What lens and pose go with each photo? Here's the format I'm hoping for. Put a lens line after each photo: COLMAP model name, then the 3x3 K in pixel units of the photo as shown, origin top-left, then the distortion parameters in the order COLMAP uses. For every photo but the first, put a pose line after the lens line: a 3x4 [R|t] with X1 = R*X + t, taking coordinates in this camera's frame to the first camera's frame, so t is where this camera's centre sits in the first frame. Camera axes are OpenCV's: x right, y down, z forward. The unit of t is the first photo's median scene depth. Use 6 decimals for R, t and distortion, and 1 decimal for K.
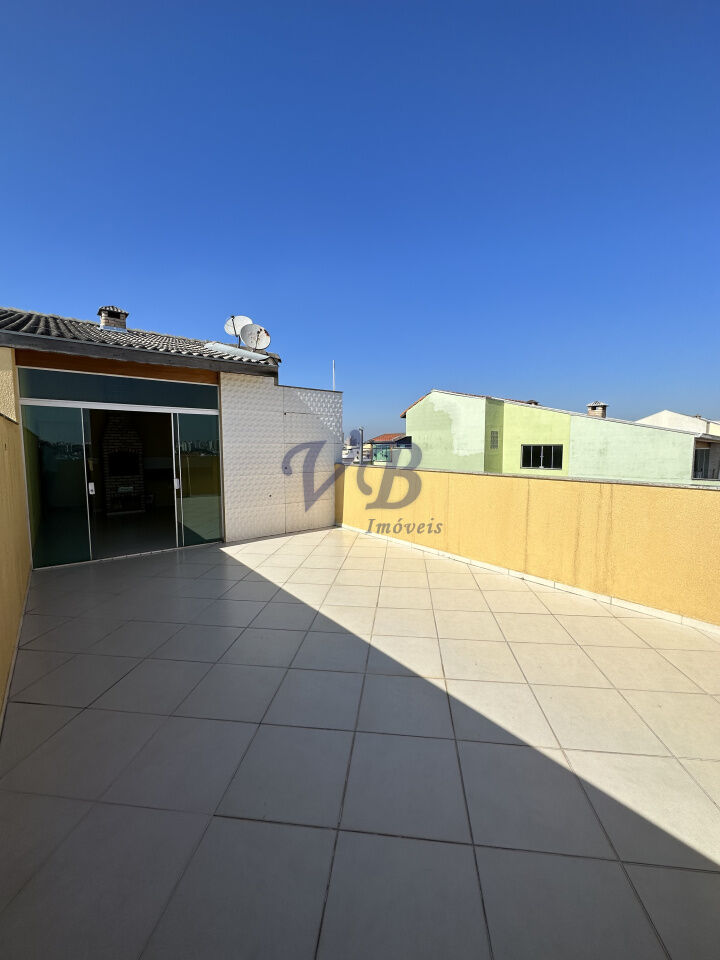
lens RADIAL K [[381.9, 0, 361.5], [0, 381.9, 480.1], [0, 0, 1]] dist [-0.001858, 0.000122]
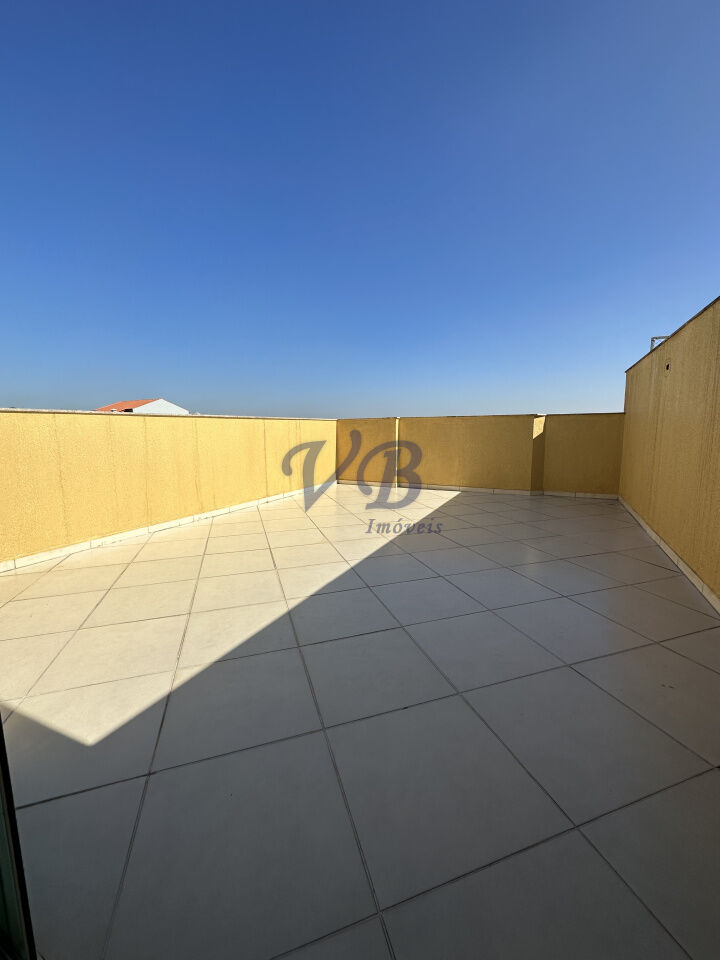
lens RADIAL K [[381.9, 0, 361.5], [0, 381.9, 480.1], [0, 0, 1]] dist [-0.001858, 0.000122]
pose [[-0.434491, -0.135225, 0.890467, -0.794129], [0.056084, 0.982684, 0.176595, -0.022379], [-0.898929, 0.126670, -0.419383, 1.155291]]
